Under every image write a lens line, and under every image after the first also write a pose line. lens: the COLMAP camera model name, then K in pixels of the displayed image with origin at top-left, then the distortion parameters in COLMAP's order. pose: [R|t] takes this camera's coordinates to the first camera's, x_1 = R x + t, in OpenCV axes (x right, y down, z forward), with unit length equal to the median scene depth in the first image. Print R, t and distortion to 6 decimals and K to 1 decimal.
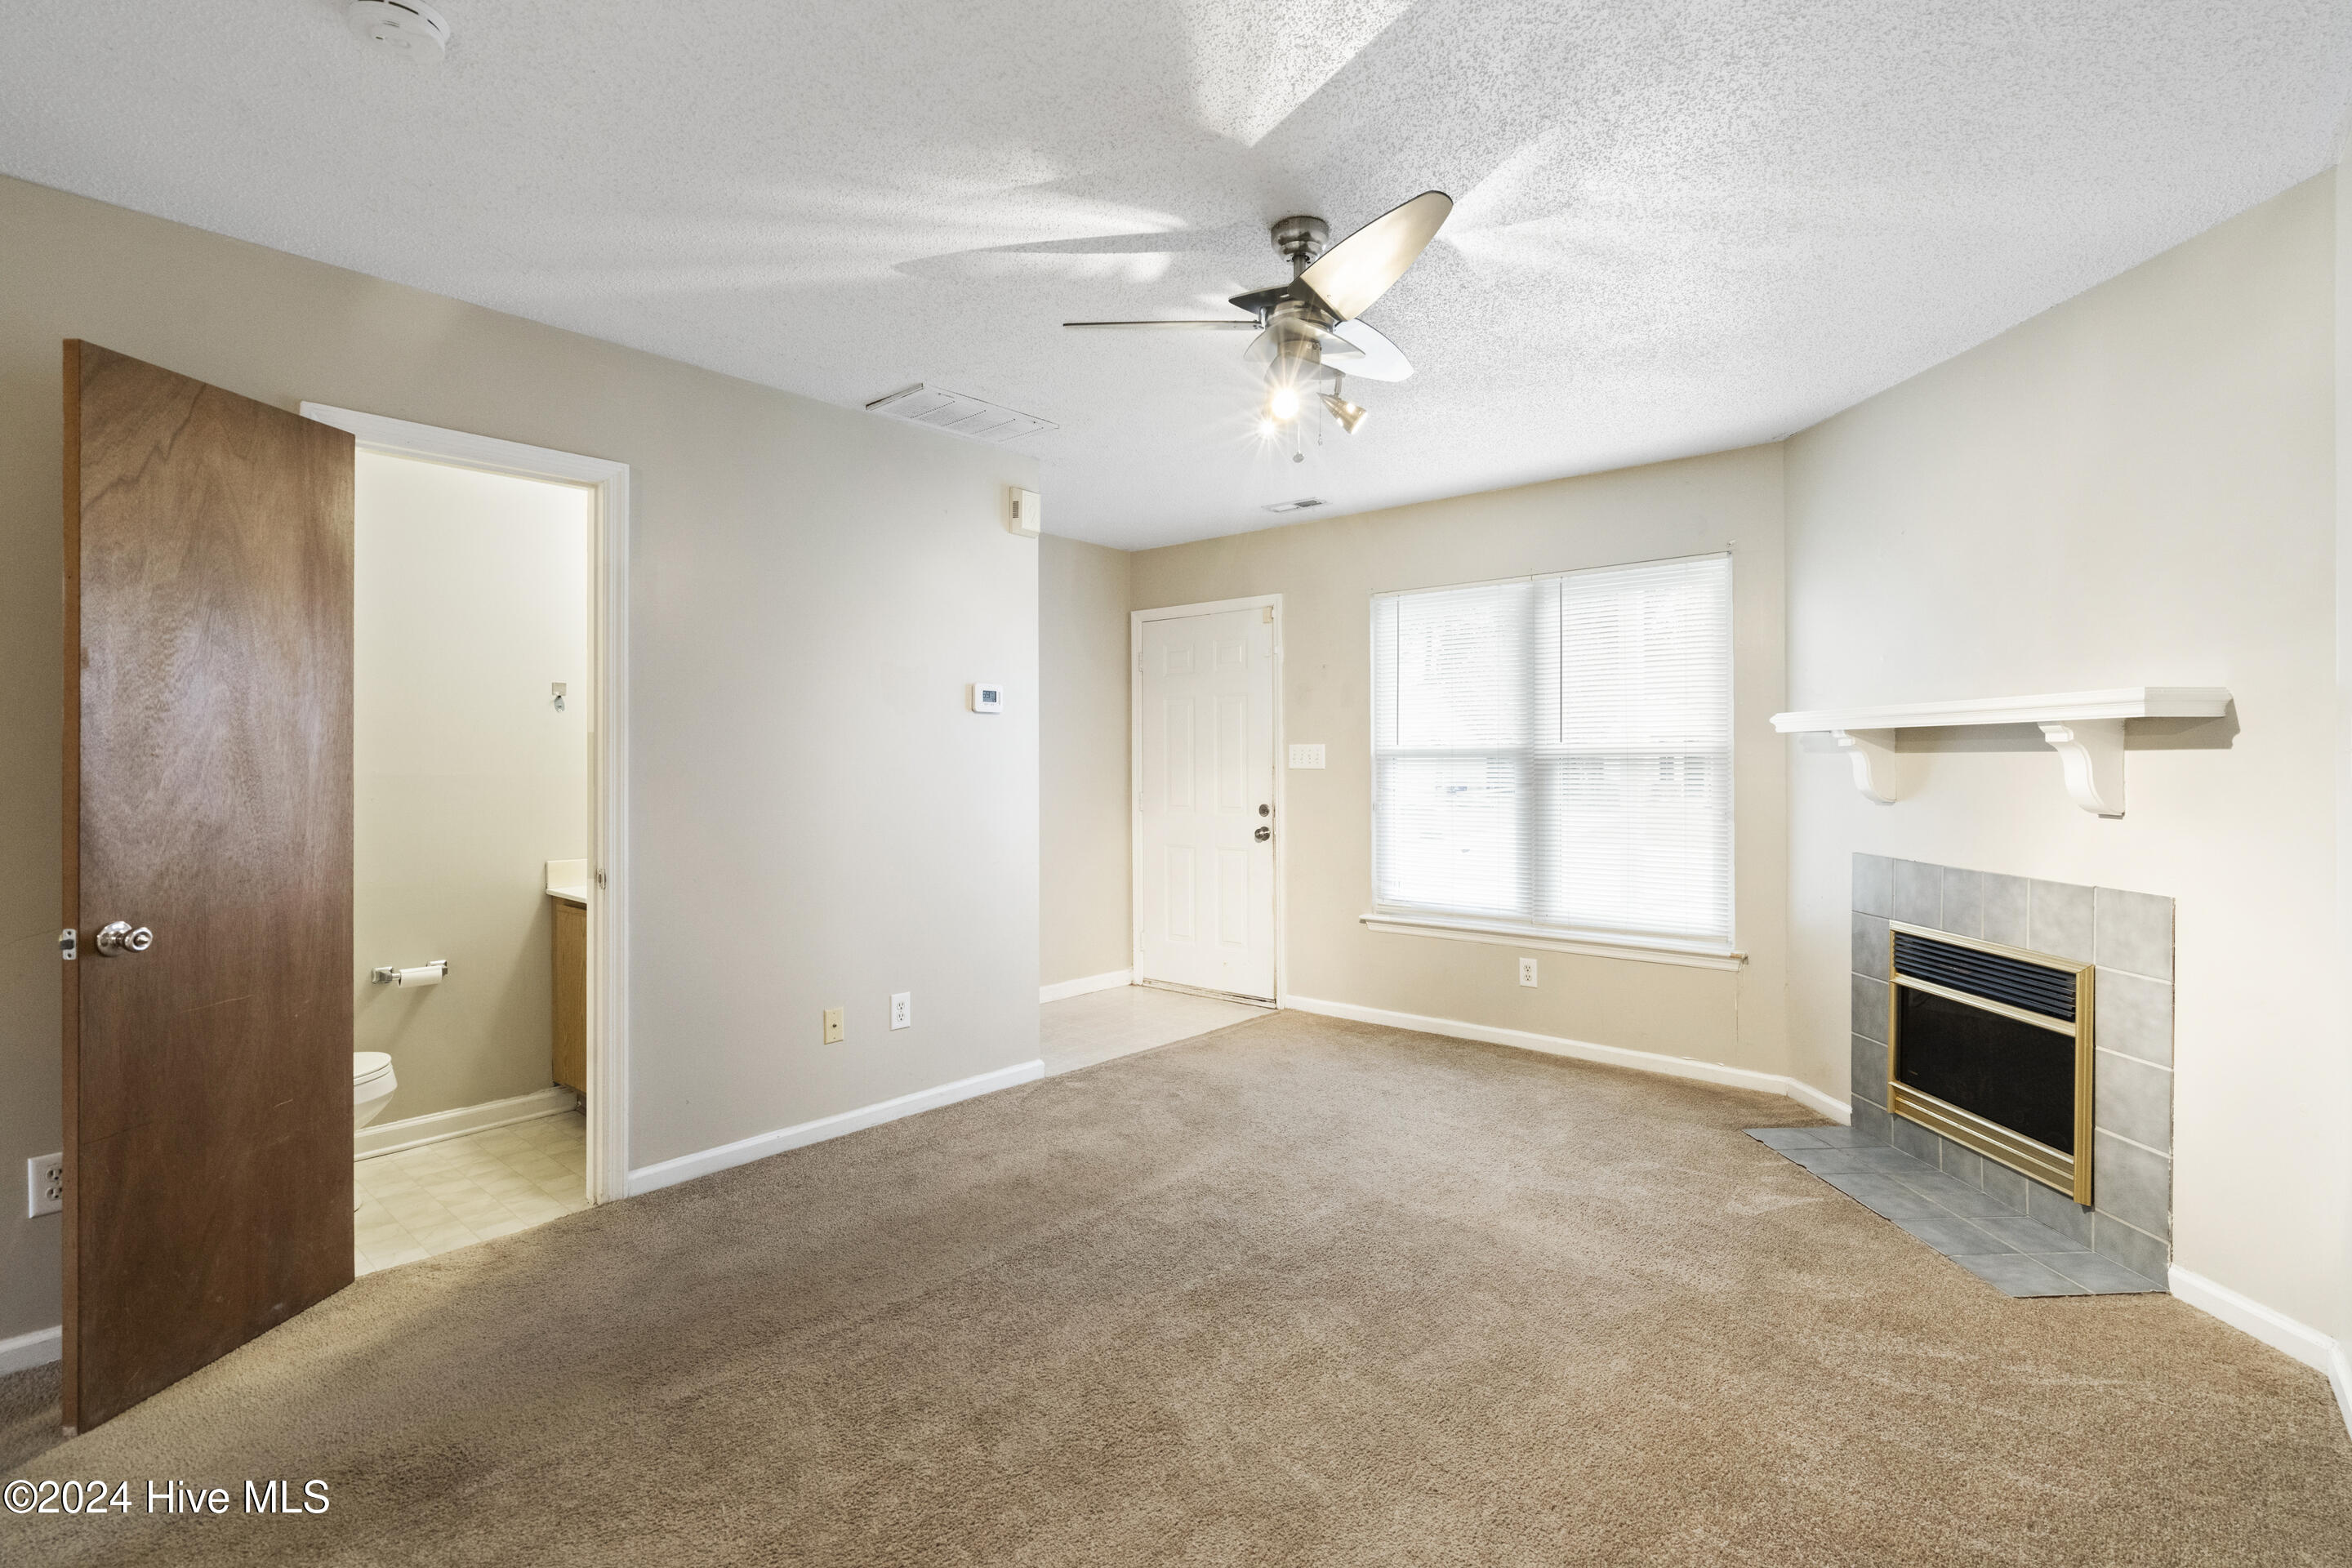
lens RADIAL K [[1085.6, 0, 1164.5], [0, 1085.6, 760.7], [0, 0, 1]] dist [-0.006949, 0.003787]
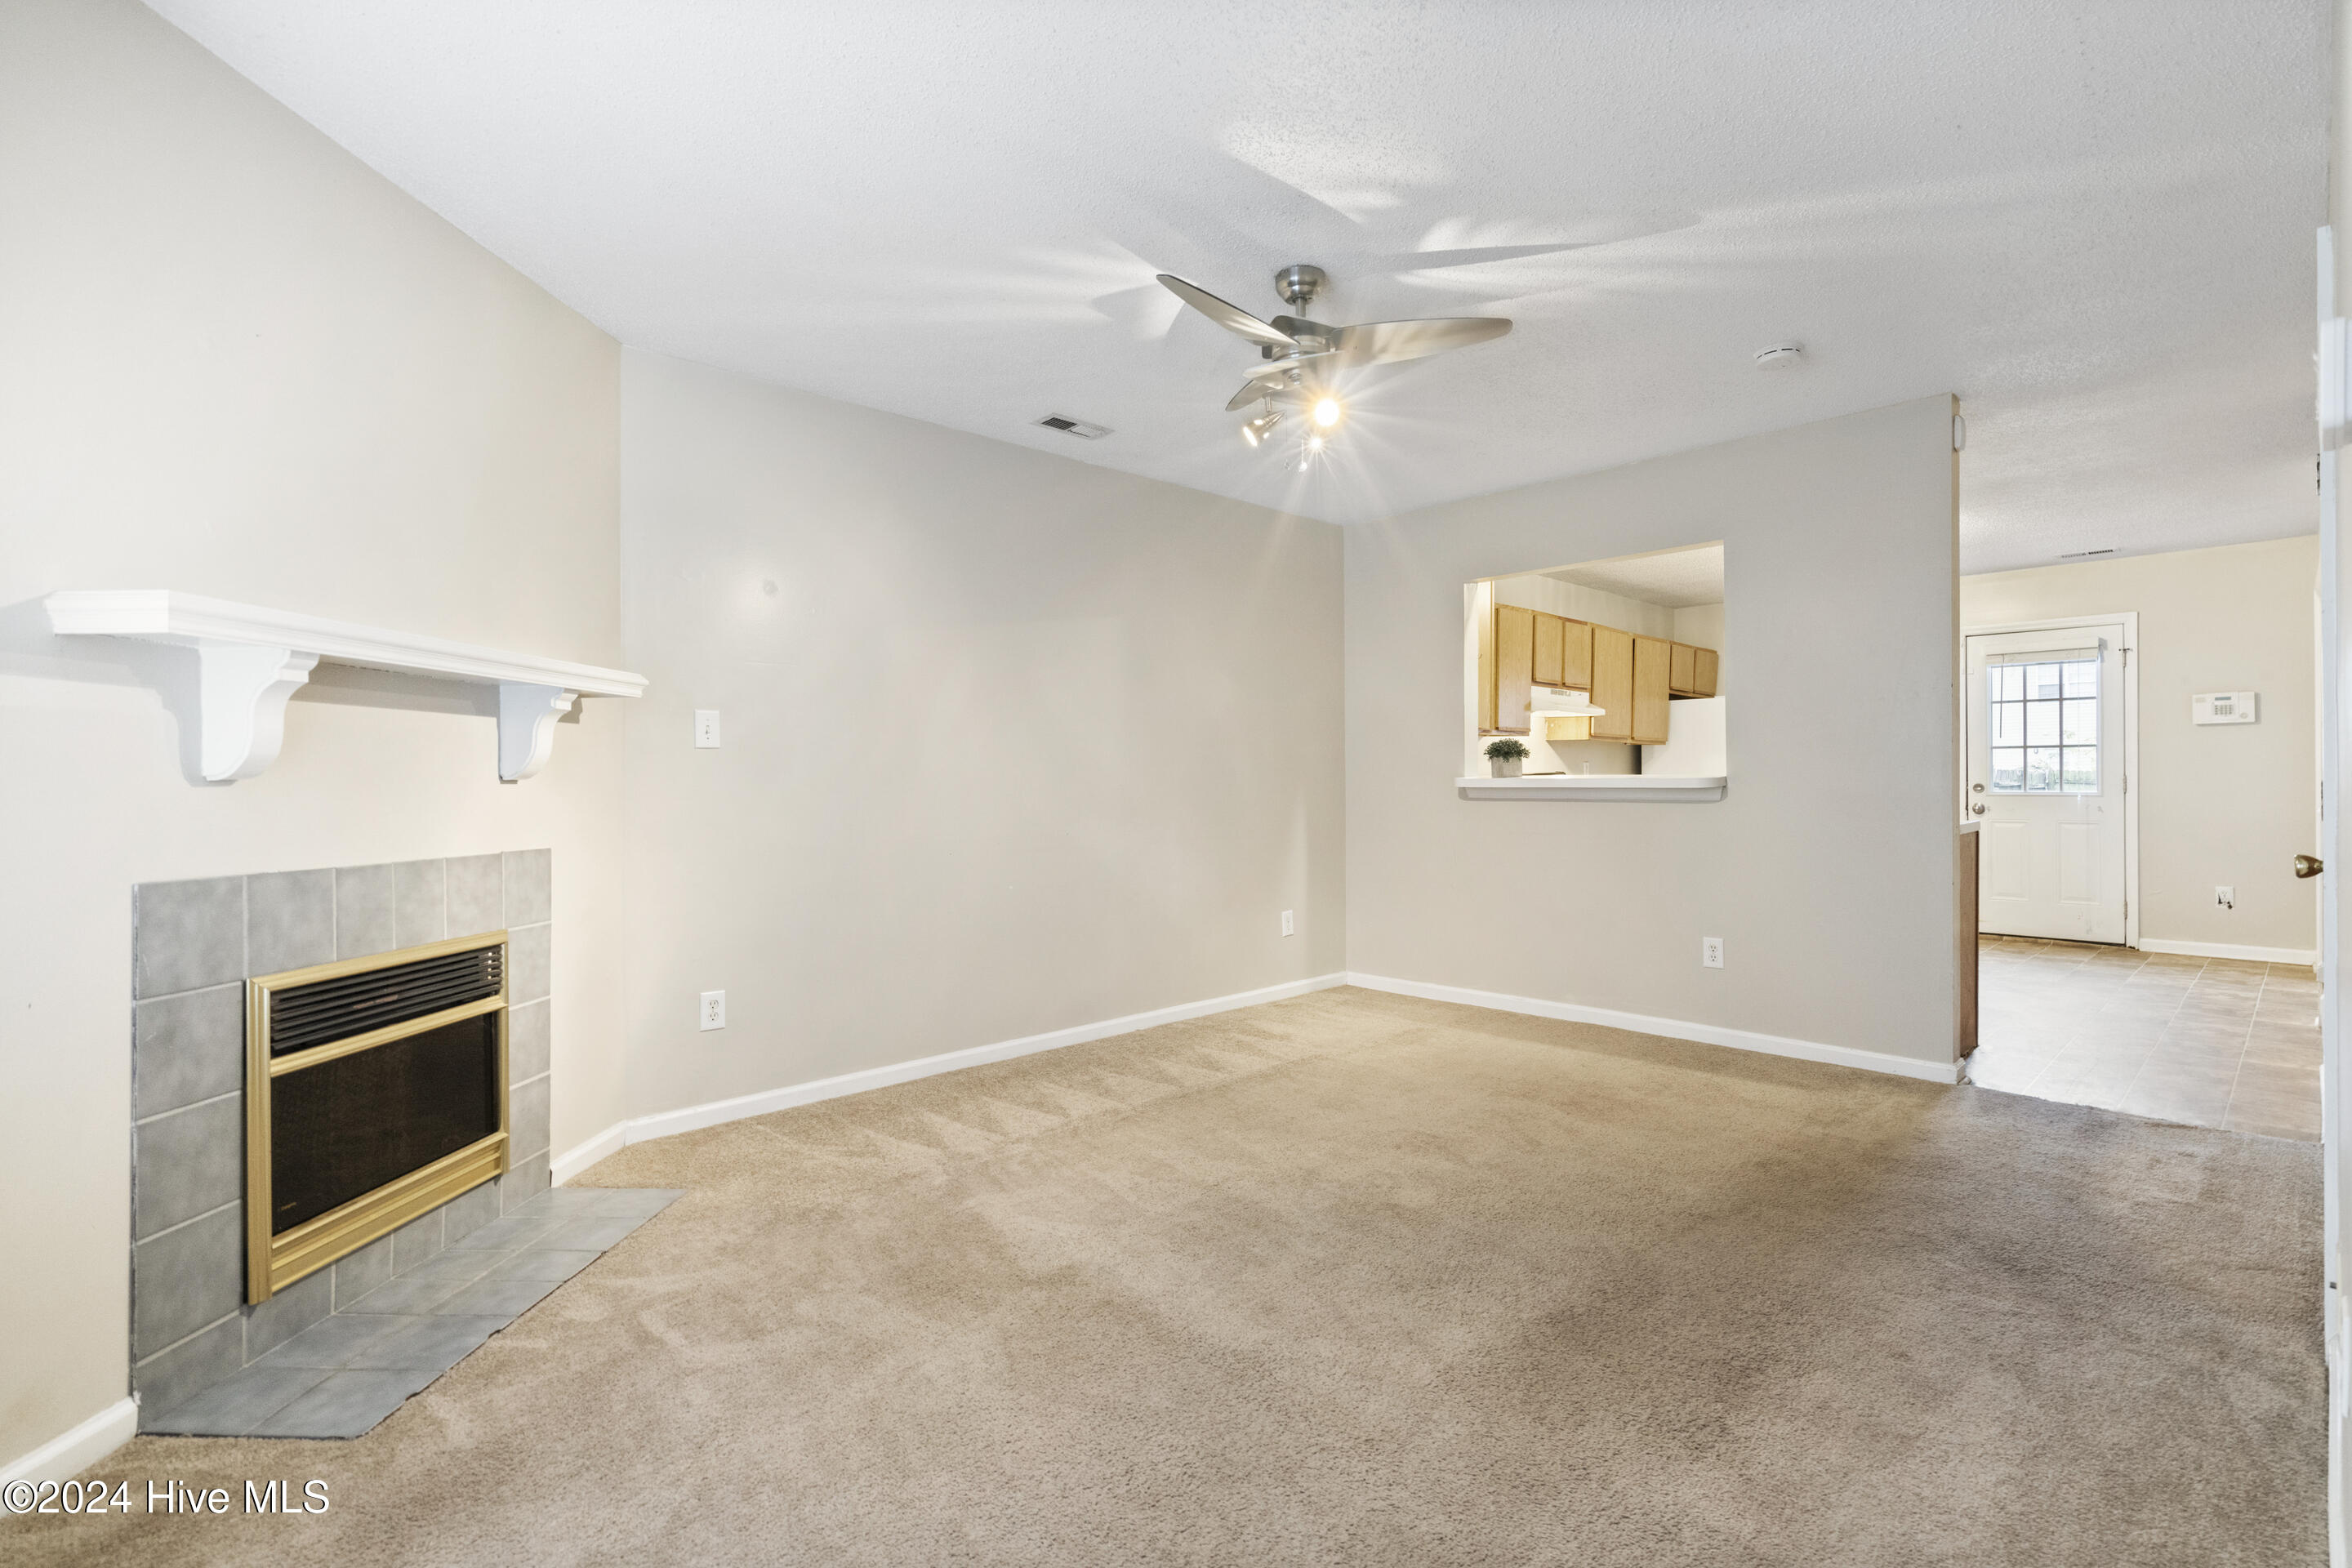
lens RADIAL K [[1085.6, 0, 1171.4], [0, 1085.6, 786.7], [0, 0, 1]] dist [-0.006949, 0.003787]
pose [[-0.996810, 0.007148, 0.079488, 0.133190], [0.007679, 0.999950, 0.006373, 0.045764], [-0.079438, 0.006963, -0.996815, 1.676322]]
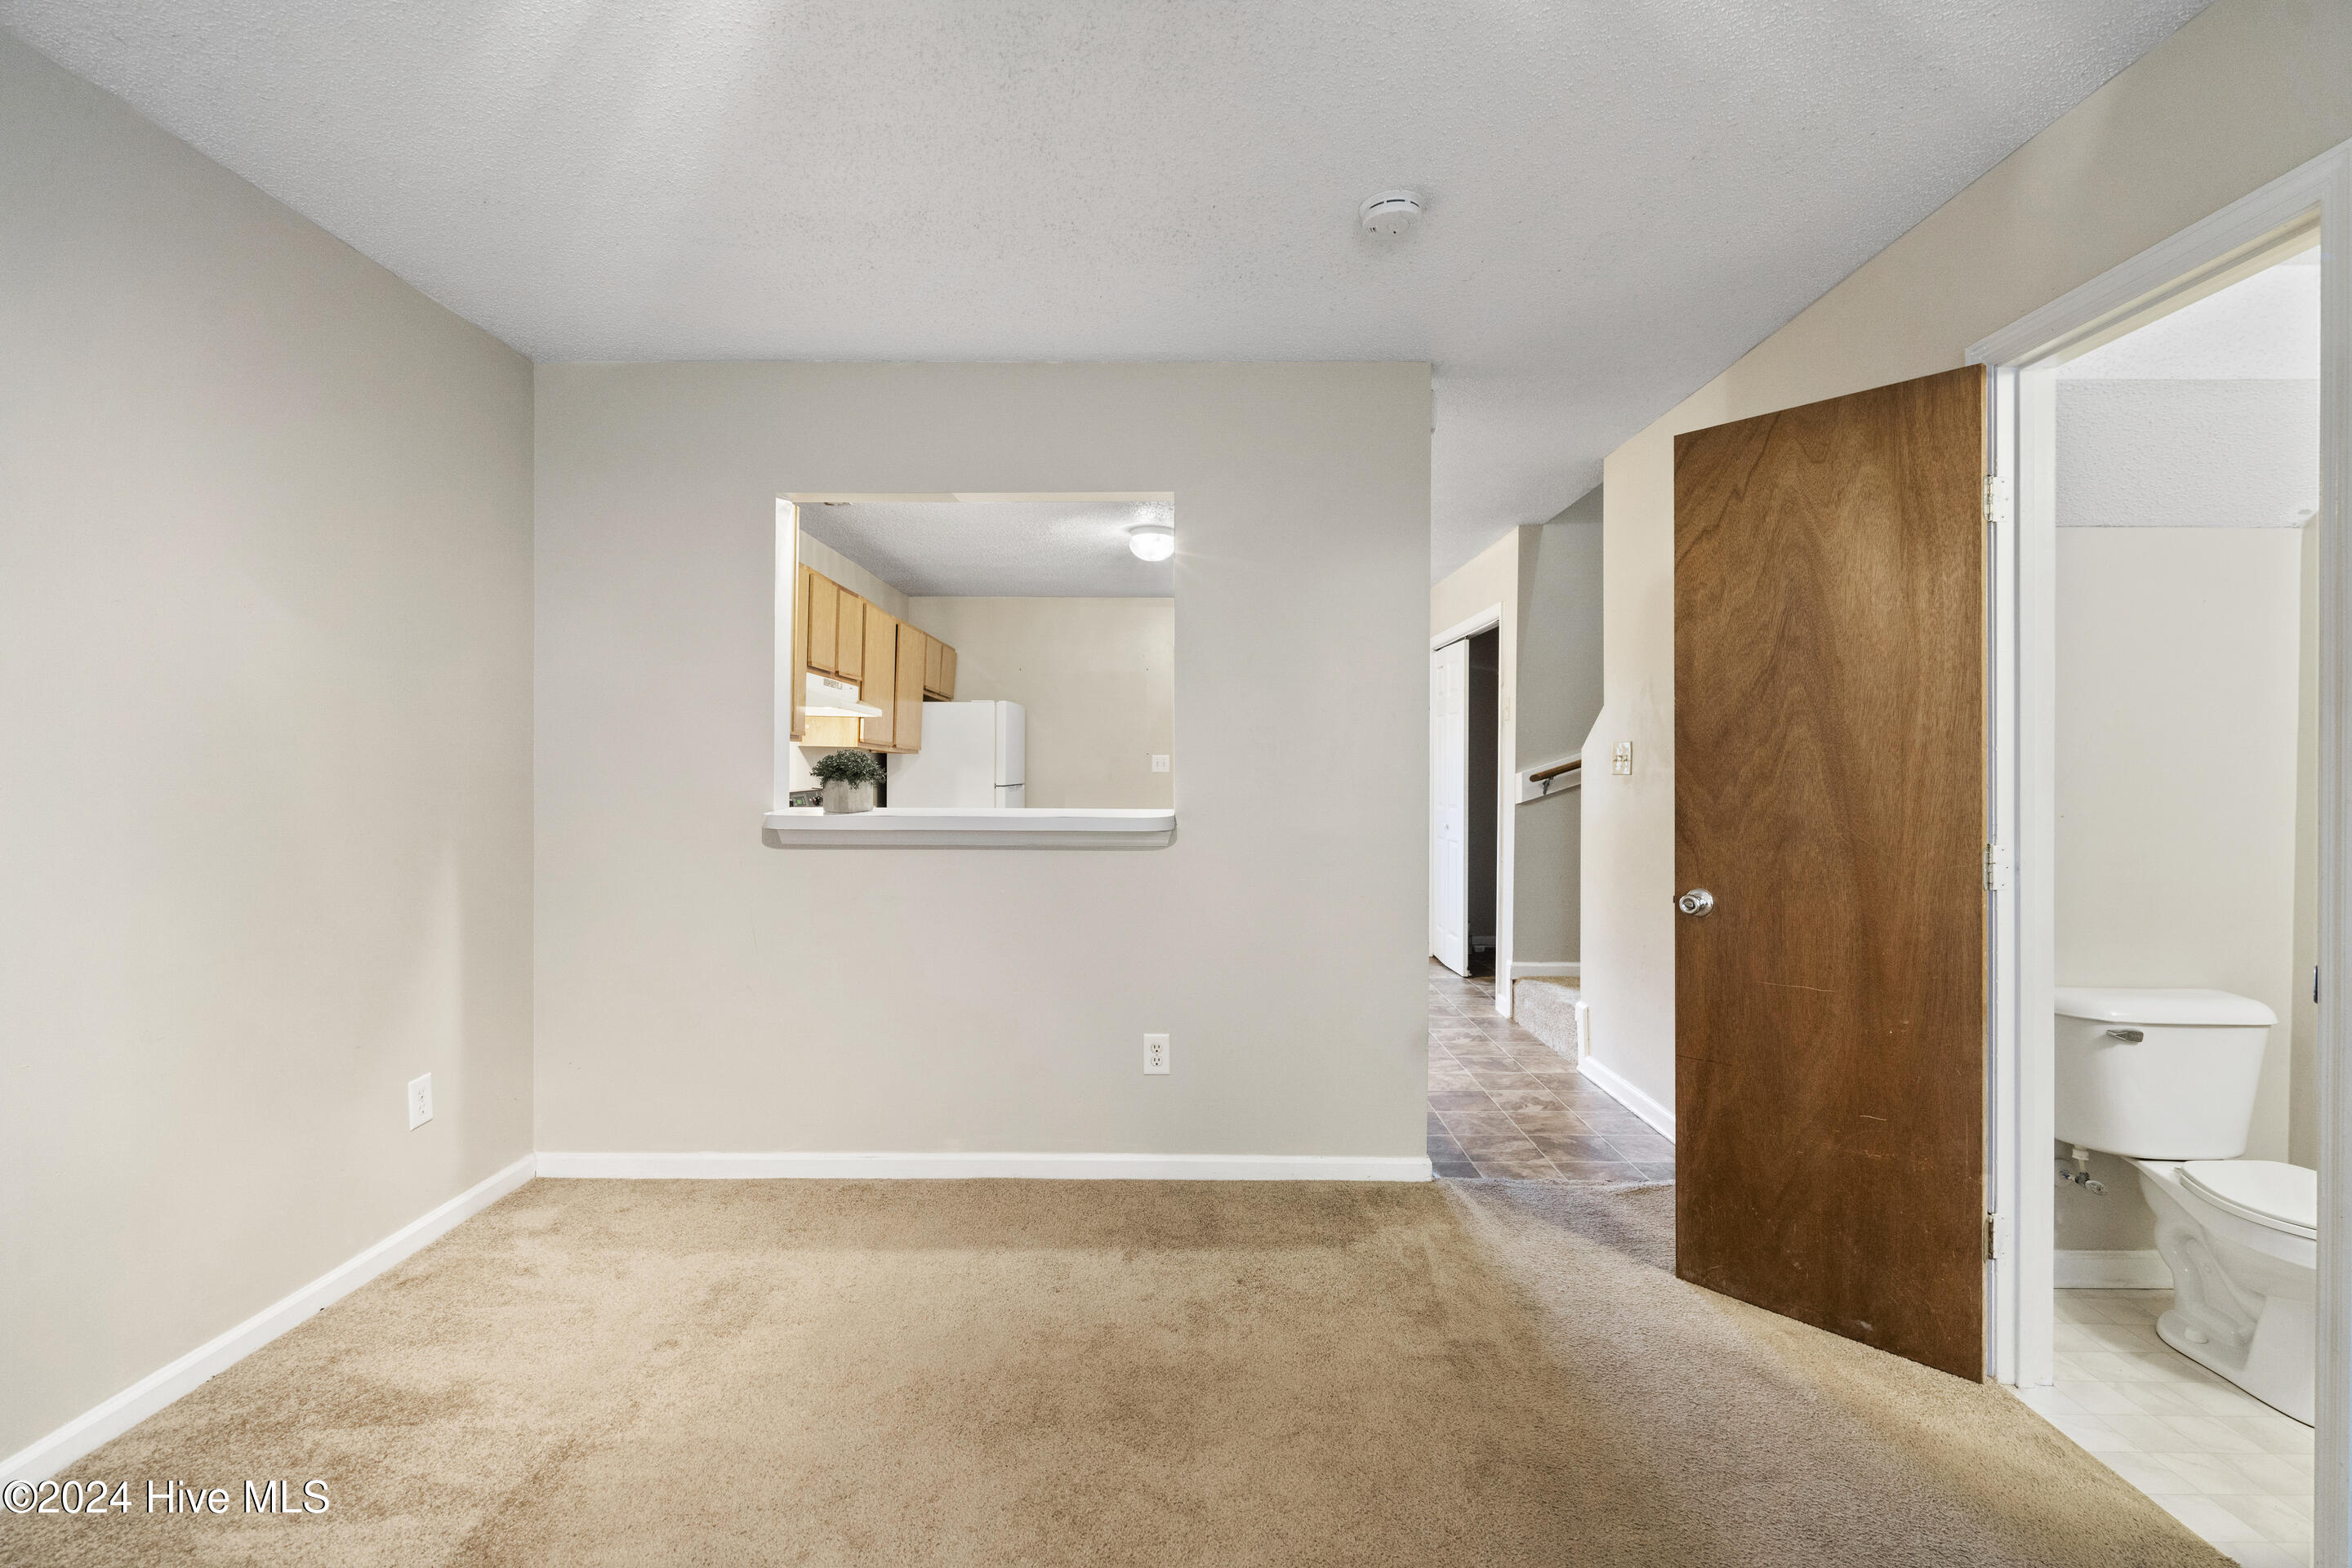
lens RADIAL K [[1085.6, 0, 1186.5], [0, 1085.6, 772.6], [0, 0, 1]] dist [-0.006949, 0.003787]
pose [[-0.747140, 0.002596, -0.664662, 0.205435], [0.001906, 0.999997, 0.001764, 0.008151], [0.664664, 0.000051, -0.747142, 1.028549]]
